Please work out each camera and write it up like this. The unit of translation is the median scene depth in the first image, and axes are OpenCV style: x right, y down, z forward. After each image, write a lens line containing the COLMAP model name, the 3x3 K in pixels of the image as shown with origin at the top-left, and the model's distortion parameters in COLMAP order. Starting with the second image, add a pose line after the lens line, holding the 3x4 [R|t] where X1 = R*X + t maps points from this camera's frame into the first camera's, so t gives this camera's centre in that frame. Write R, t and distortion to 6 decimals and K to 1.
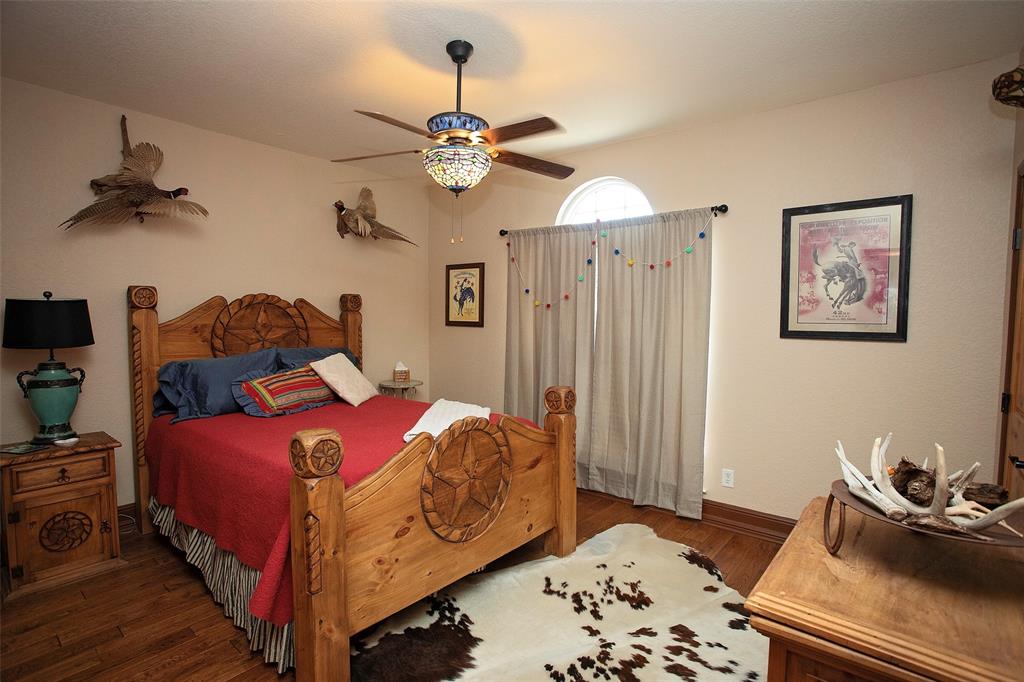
lens RADIAL K [[498.6, 0, 518.0], [0, 498.6, 338.4], [0, 0, 1]] dist [-0.058284, 0.020973]
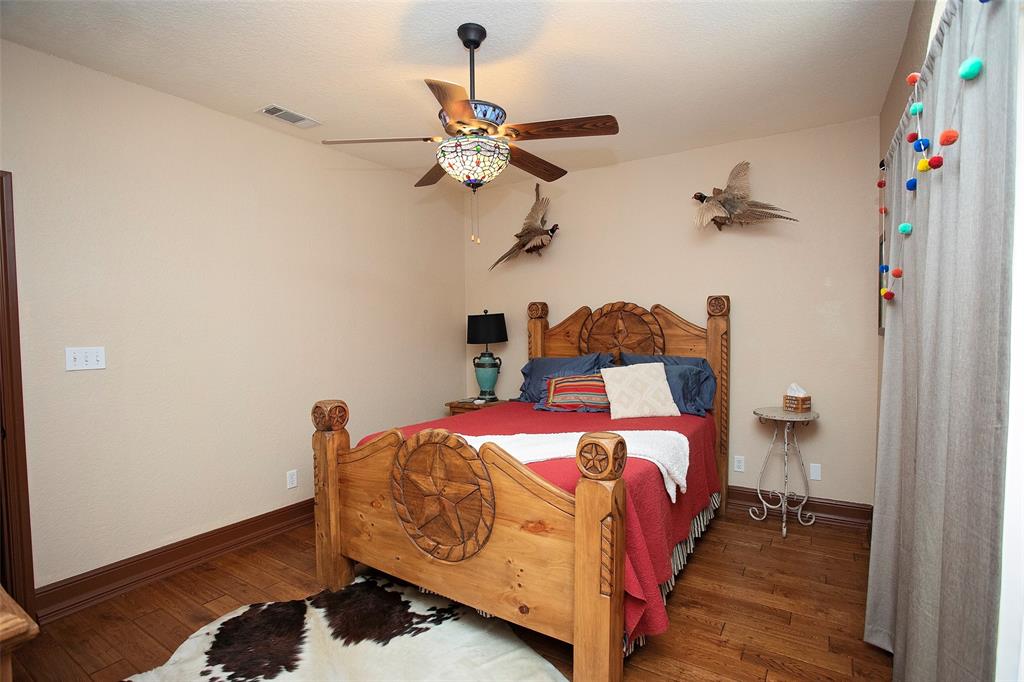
lens RADIAL K [[498.6, 0, 517.9], [0, 498.6, 346.3], [0, 0, 1]] dist [-0.058284, 0.020973]
pose [[0.114500, 0.035126, -0.992802, 0.714665], [-0.036206, 0.998858, 0.031165, -0.027201], [0.992763, 0.032377, 0.115641, 0.875112]]
